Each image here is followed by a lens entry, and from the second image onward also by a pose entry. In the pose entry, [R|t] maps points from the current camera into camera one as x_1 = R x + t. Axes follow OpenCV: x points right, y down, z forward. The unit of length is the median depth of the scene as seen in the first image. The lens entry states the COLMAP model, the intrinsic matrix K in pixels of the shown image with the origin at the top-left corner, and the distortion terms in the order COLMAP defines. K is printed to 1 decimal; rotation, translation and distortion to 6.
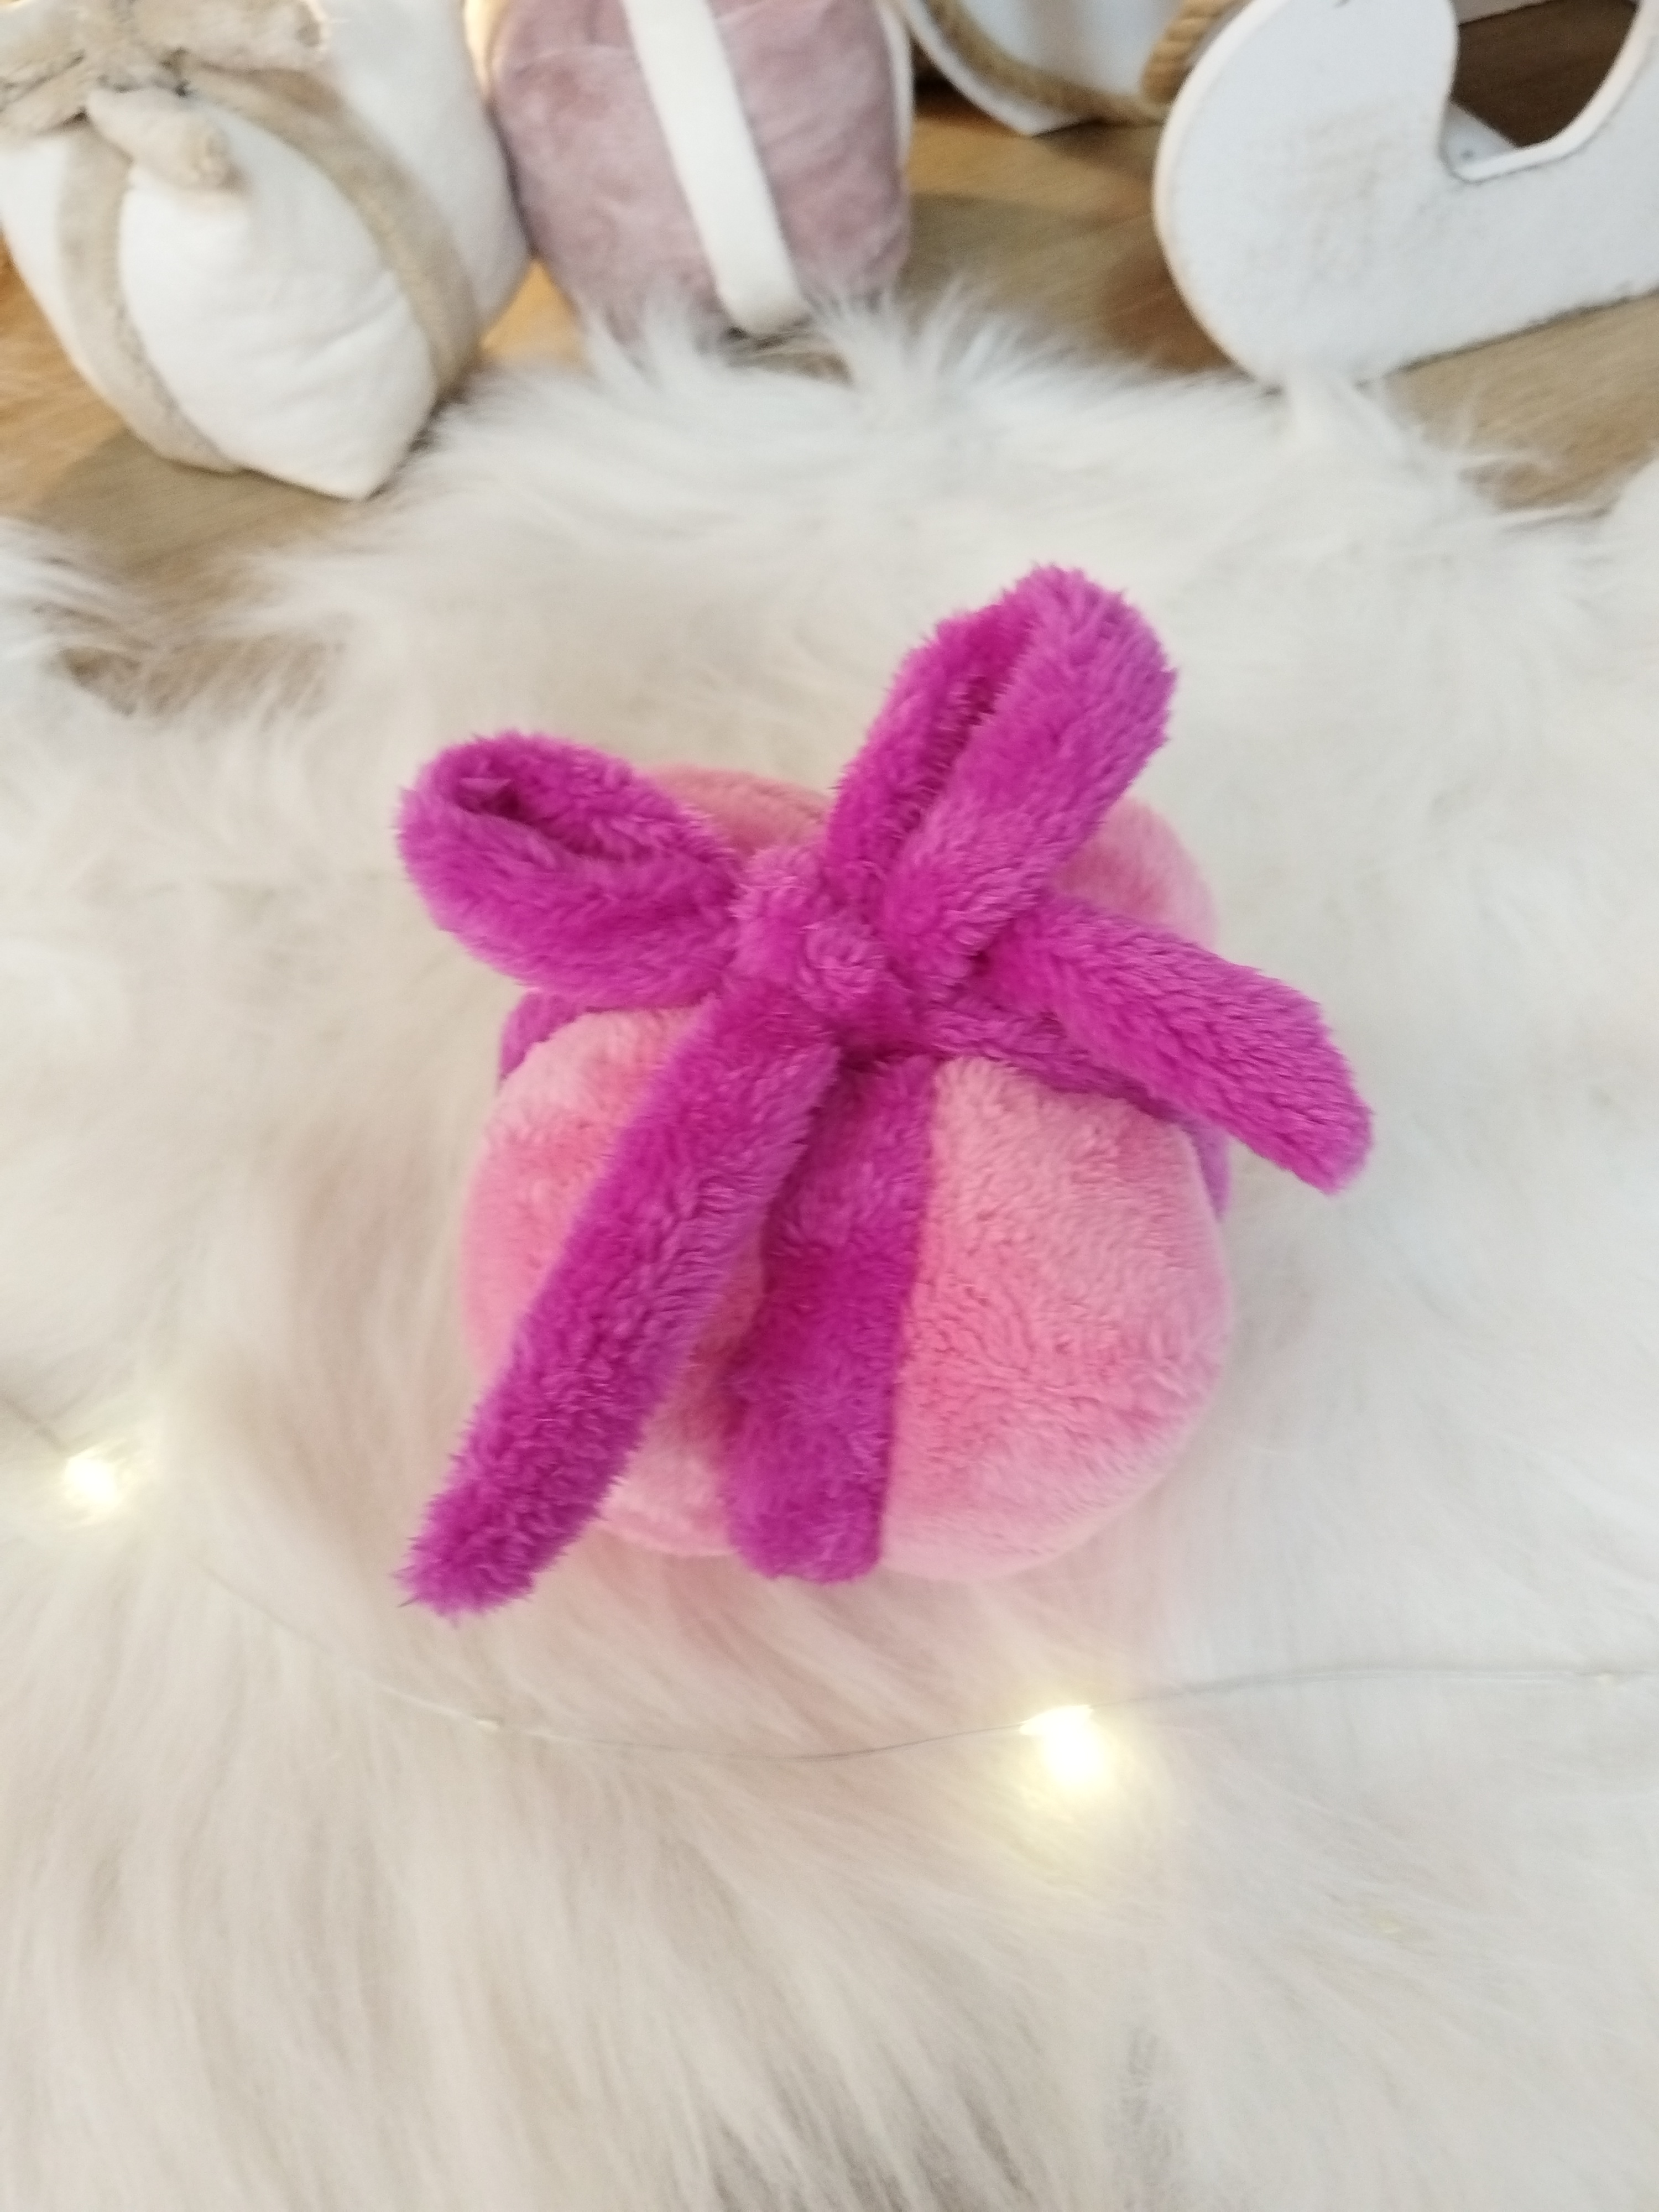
lens RADIAL K [[1773.9, 0, 818.2], [0, 1773.9, 1107.2], [0, 0, 1]] dist [-0.018220, 0.009314]
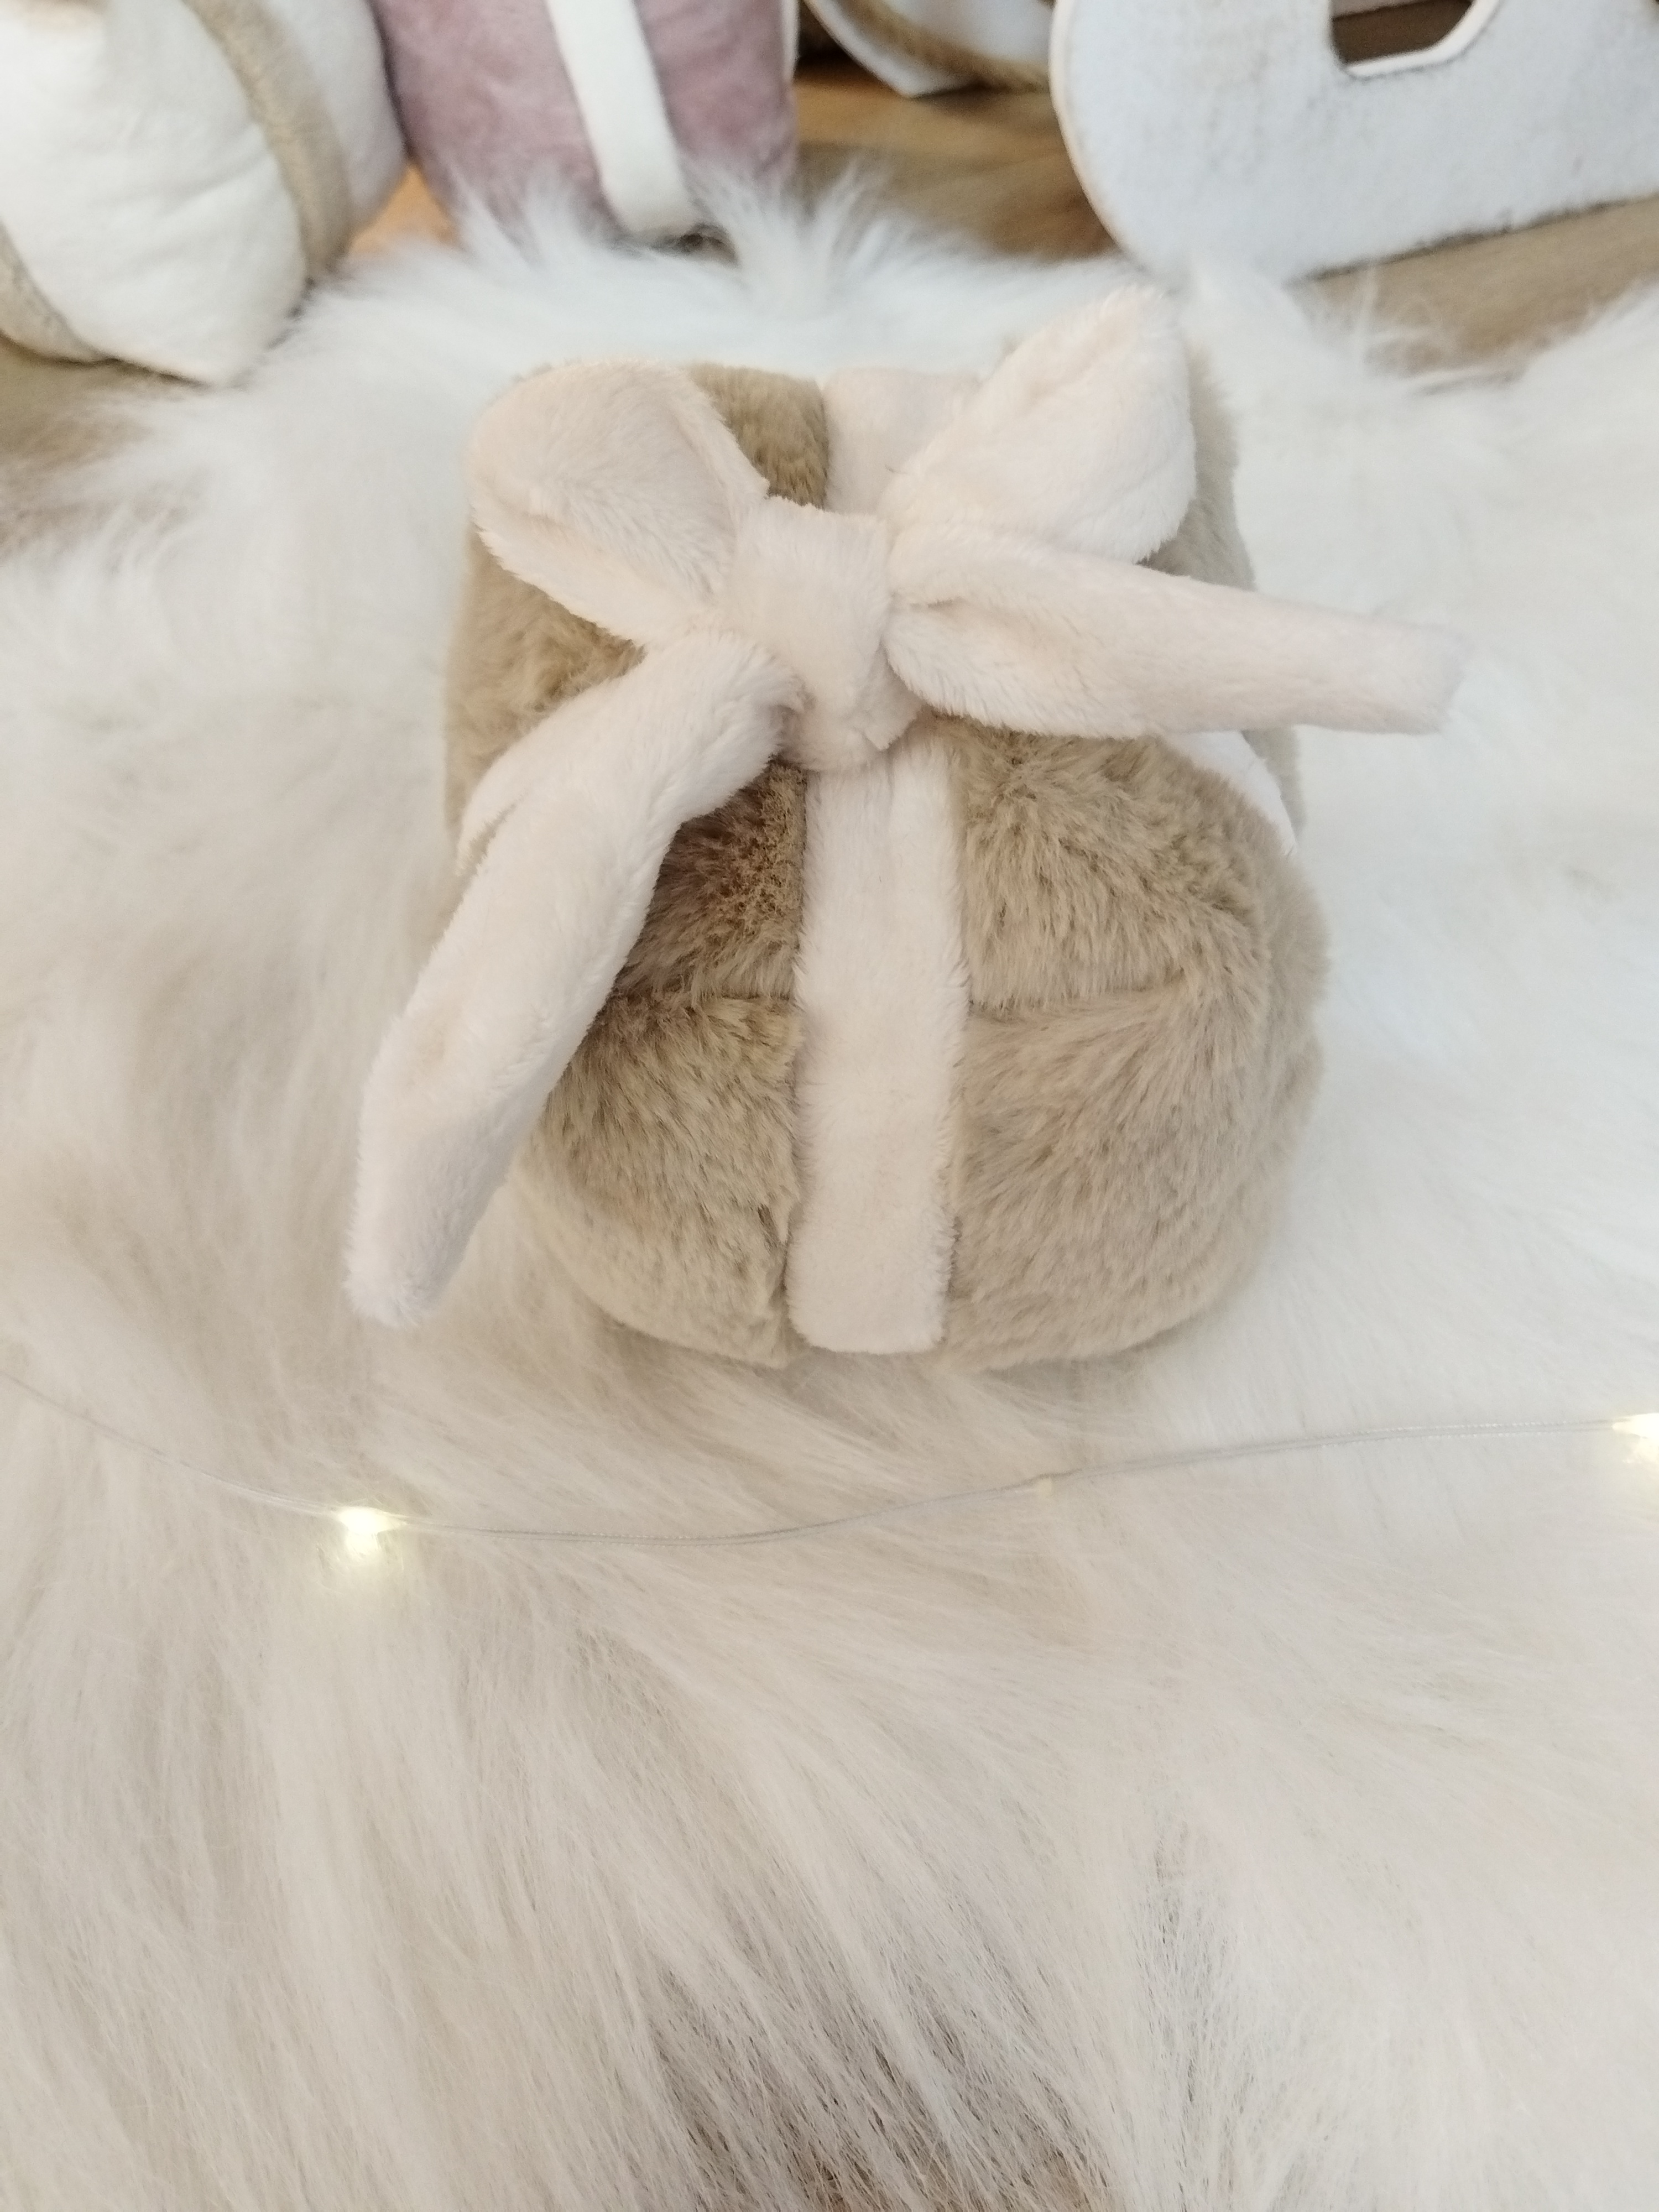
lens RADIAL K [[1773.9, 0, 818.5], [0, 1773.9, 1102.4], [0, 0, 1]] dist [-0.018220, 0.009314]
pose [[0.997308, -0.018240, 0.071015, -0.018315], [0.025333, 0.994635, -0.100295, 0.153289], [-0.068804, 0.101824, 0.992420, 0.090353]]
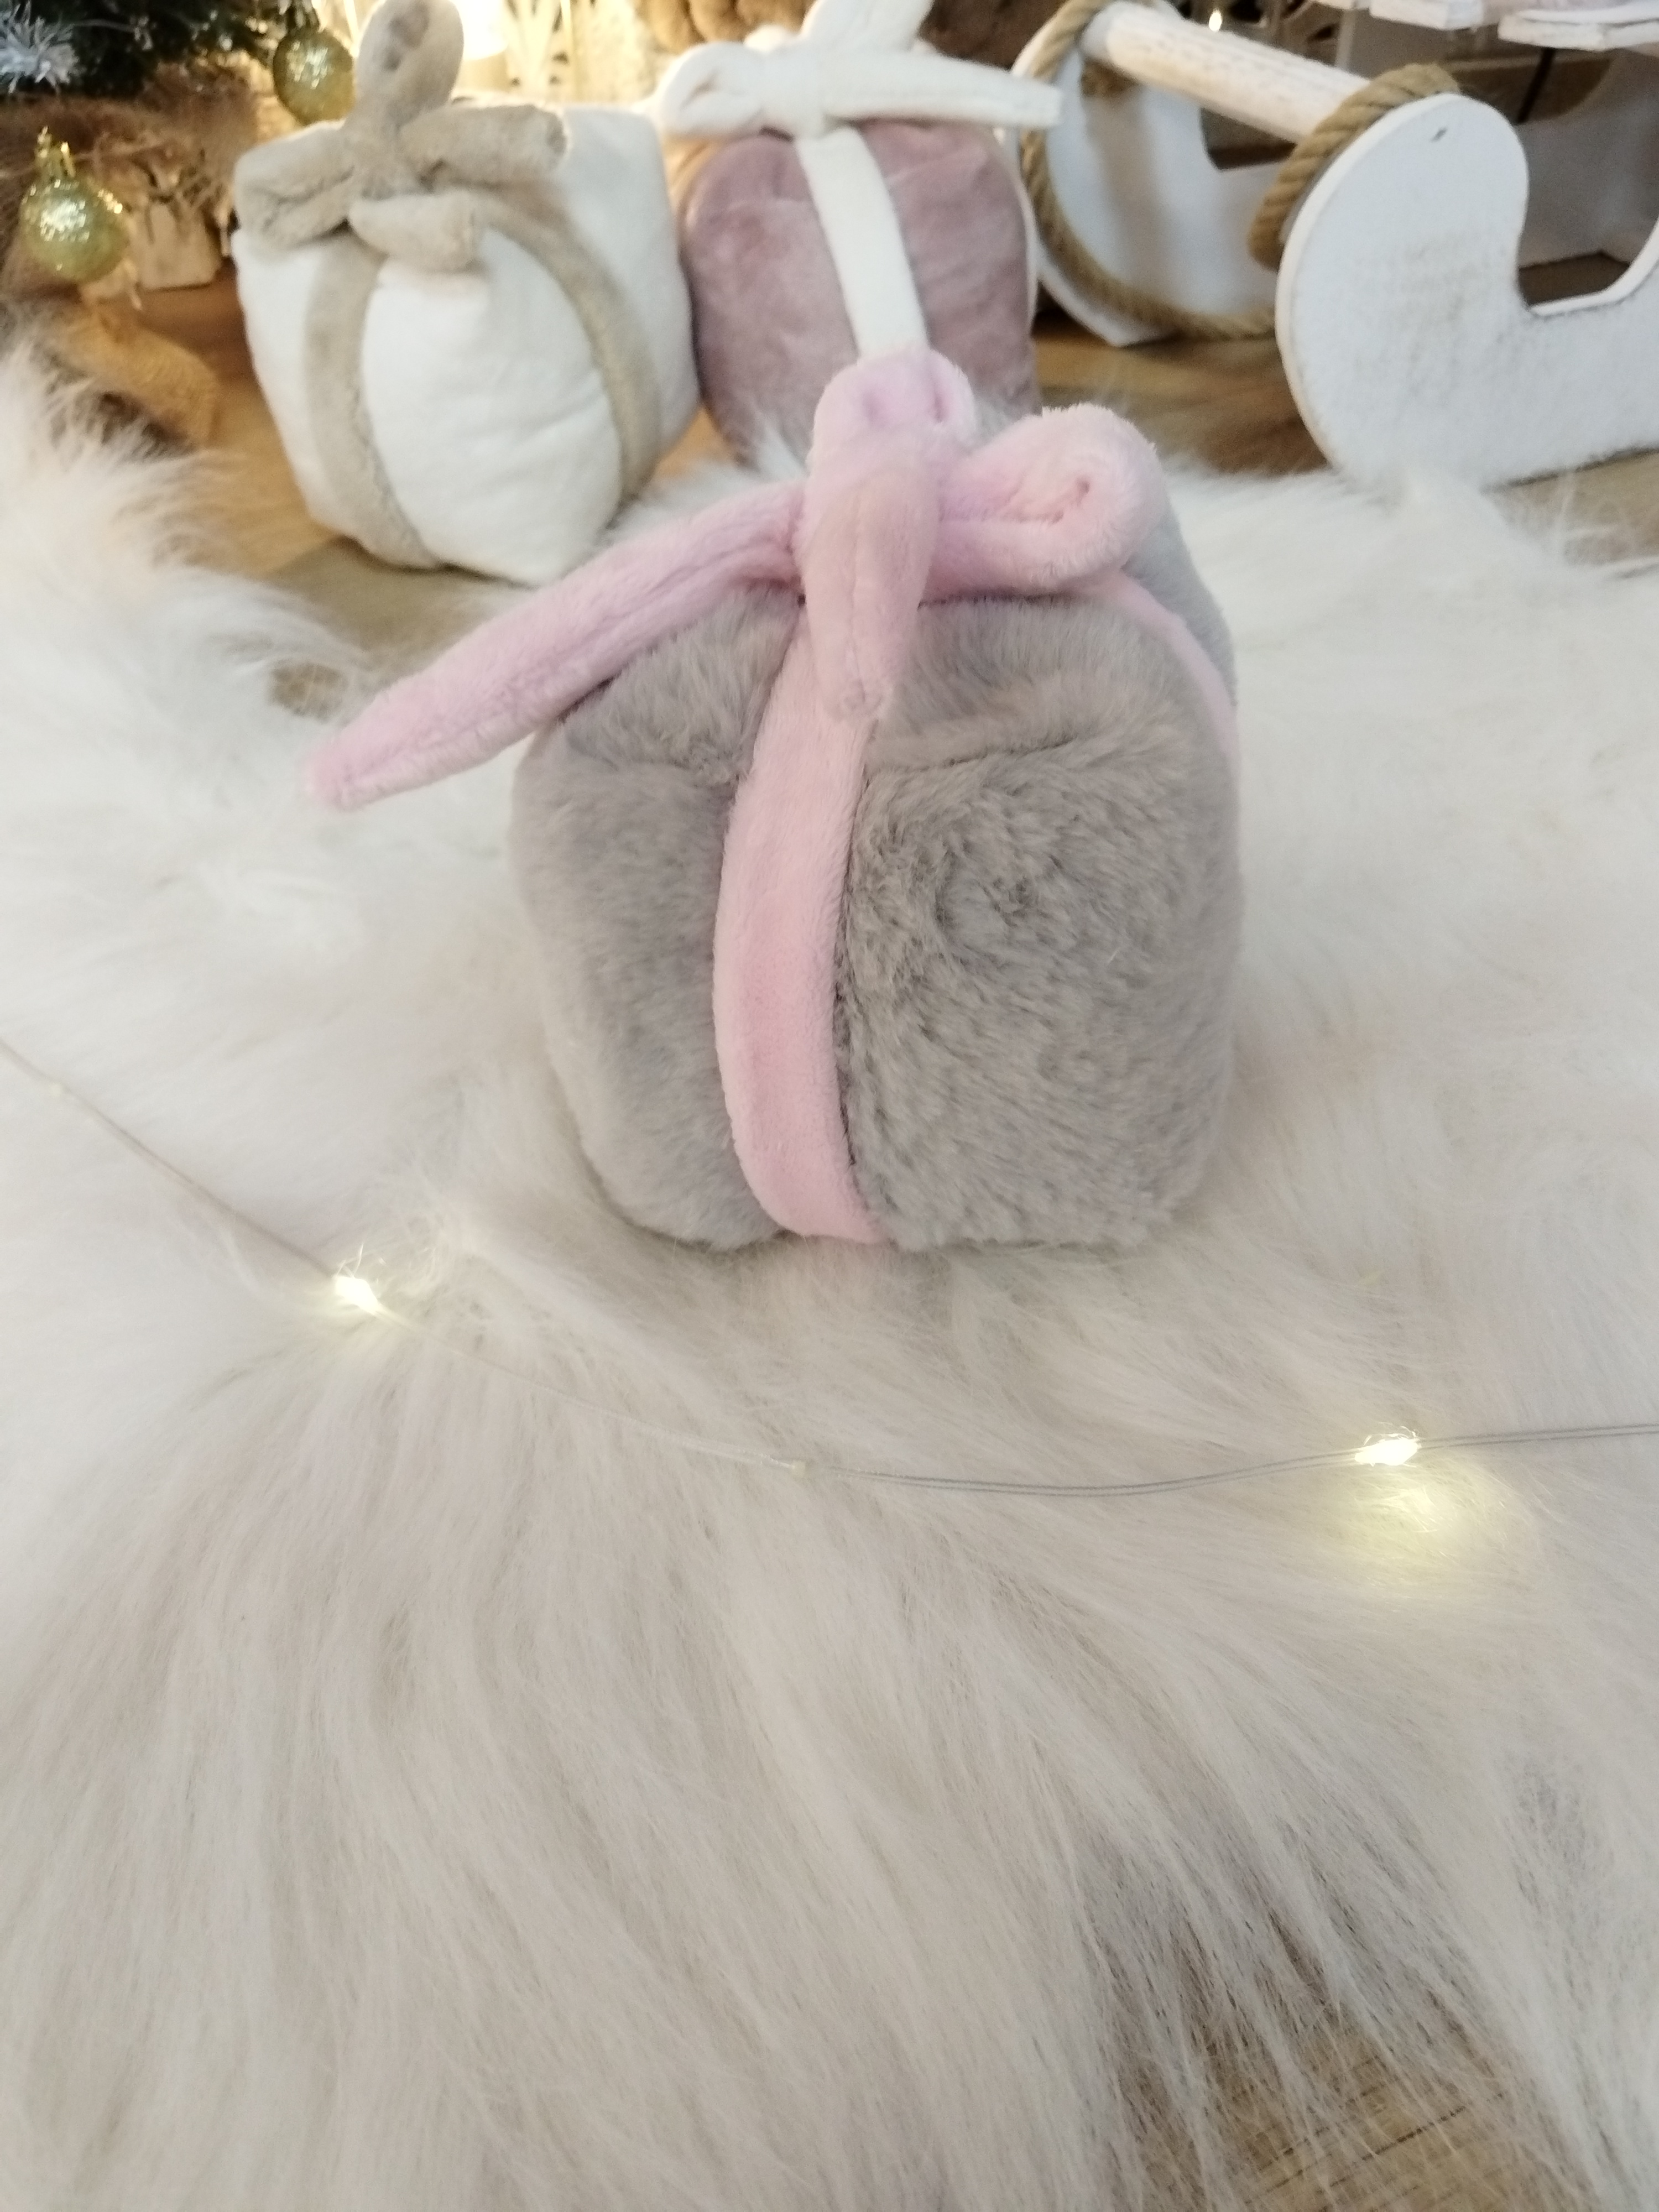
lens RADIAL K [[1773.9, 0, 829.2], [0, 1773.9, 1104.6], [0, 0, 1]] dist [-0.018220, 0.009314]
pose [[0.999833, -0.006445, 0.017089, -0.117666], [0.010151, 0.973935, -0.226600, 0.235517], [-0.015183, 0.226736, 0.973838, 0.011930]]
